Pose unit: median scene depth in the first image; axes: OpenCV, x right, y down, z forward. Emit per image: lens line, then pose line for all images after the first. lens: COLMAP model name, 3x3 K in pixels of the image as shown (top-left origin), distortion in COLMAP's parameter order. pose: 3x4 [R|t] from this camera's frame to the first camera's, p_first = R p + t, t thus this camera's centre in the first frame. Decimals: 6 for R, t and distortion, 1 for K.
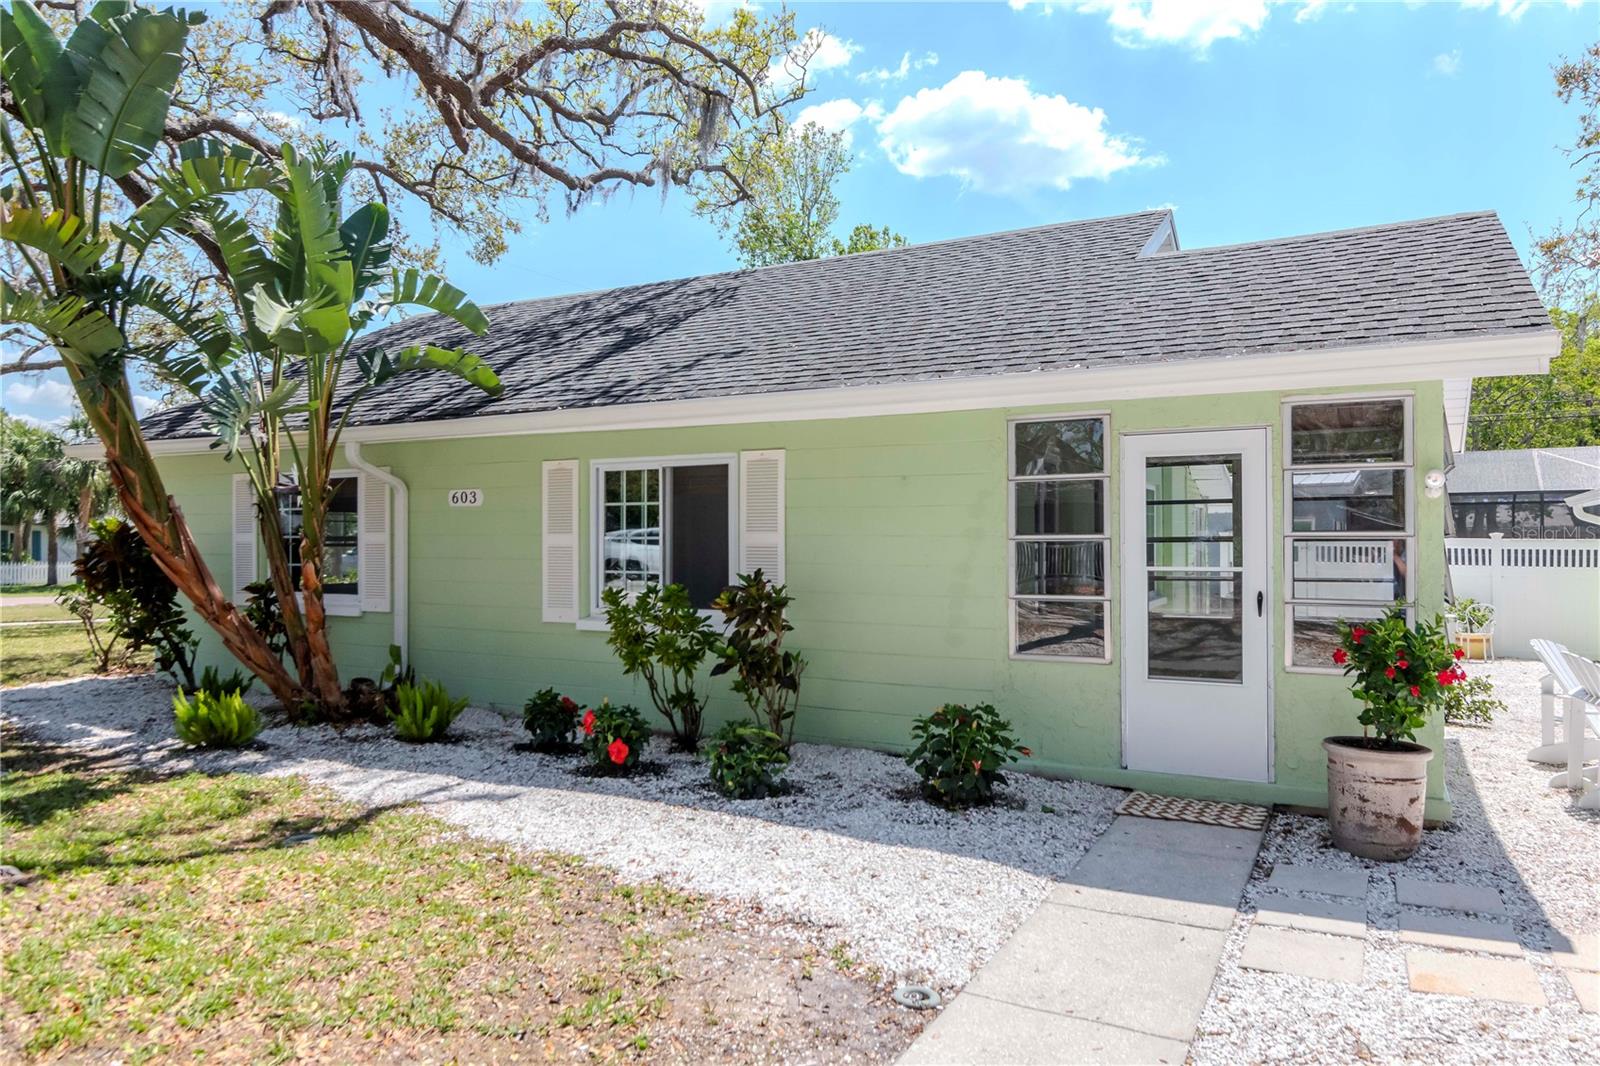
lens RADIAL K [[1014.0, 0, 802.7], [0, 1014.0, 549.6], [0, 0, 1]] dist [-0.005695, -0.002057]
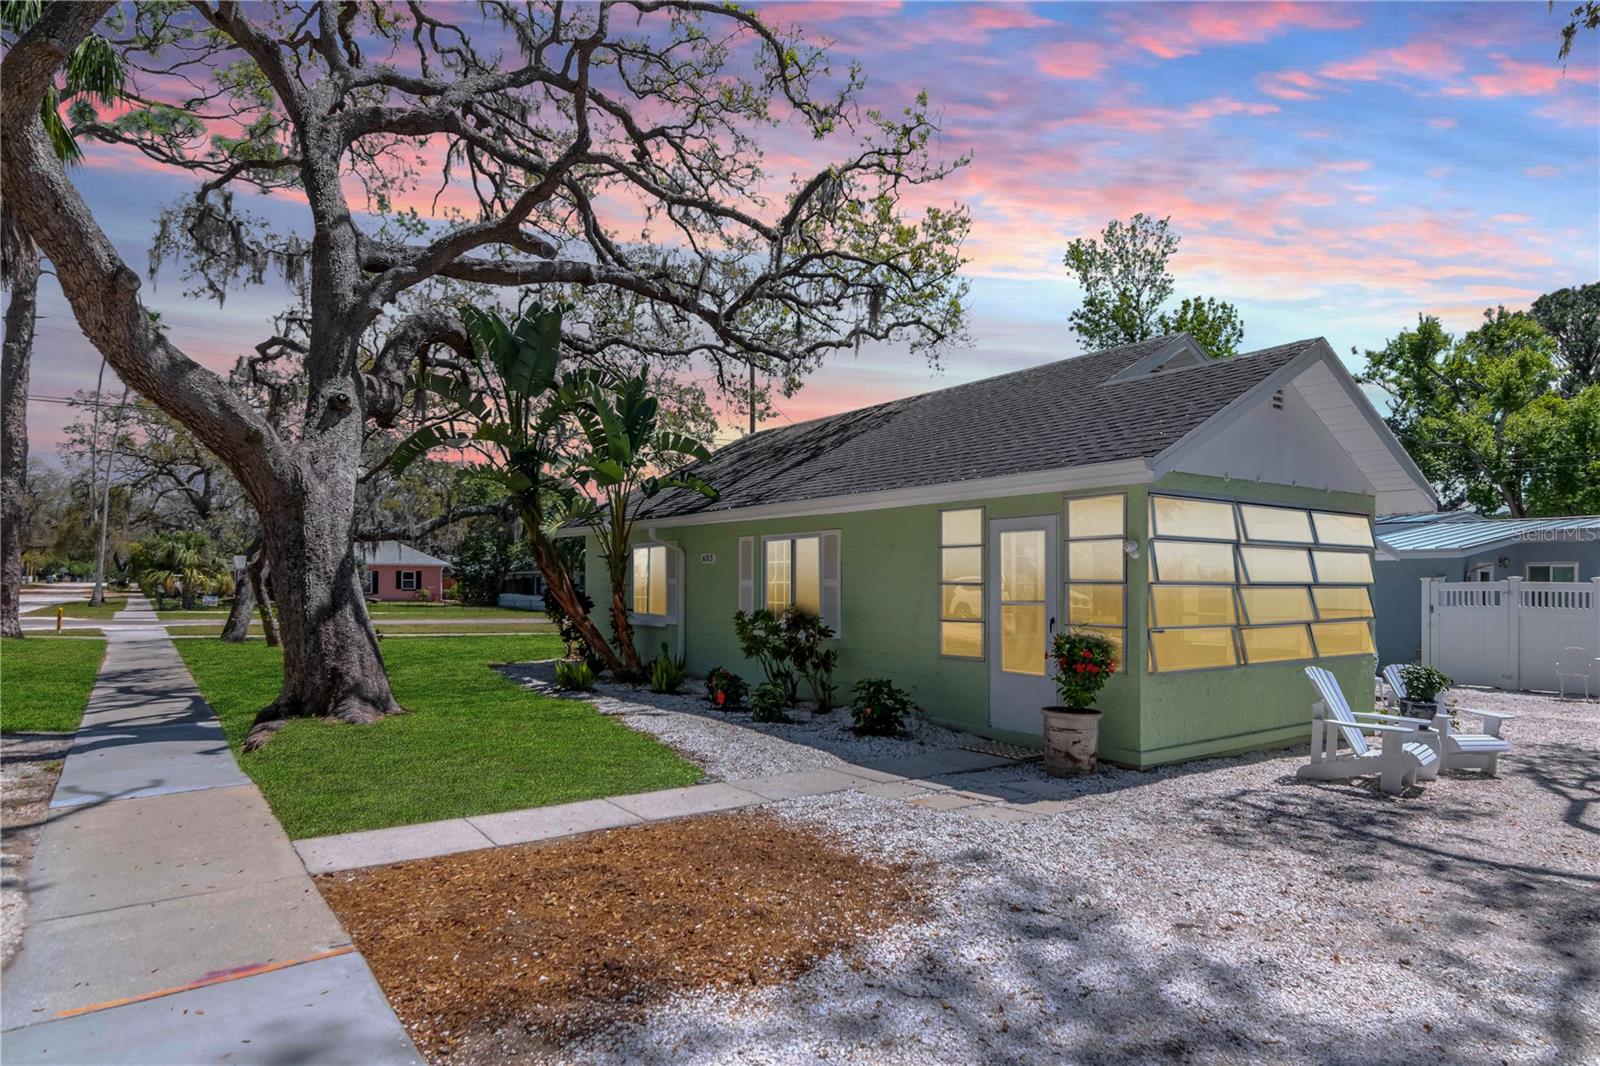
lens RADIAL K [[925.1, 0, 799.7], [0, 925.1, 592.9], [0, 0, 1]] dist [0.003413, -0.011999]
pose [[0.890883, 0.007692, -0.454168, 0.569871], [-0.006481, 0.999970, 0.004223, -0.000335], [0.454187, -0.000818, 0.890906, -0.356152]]
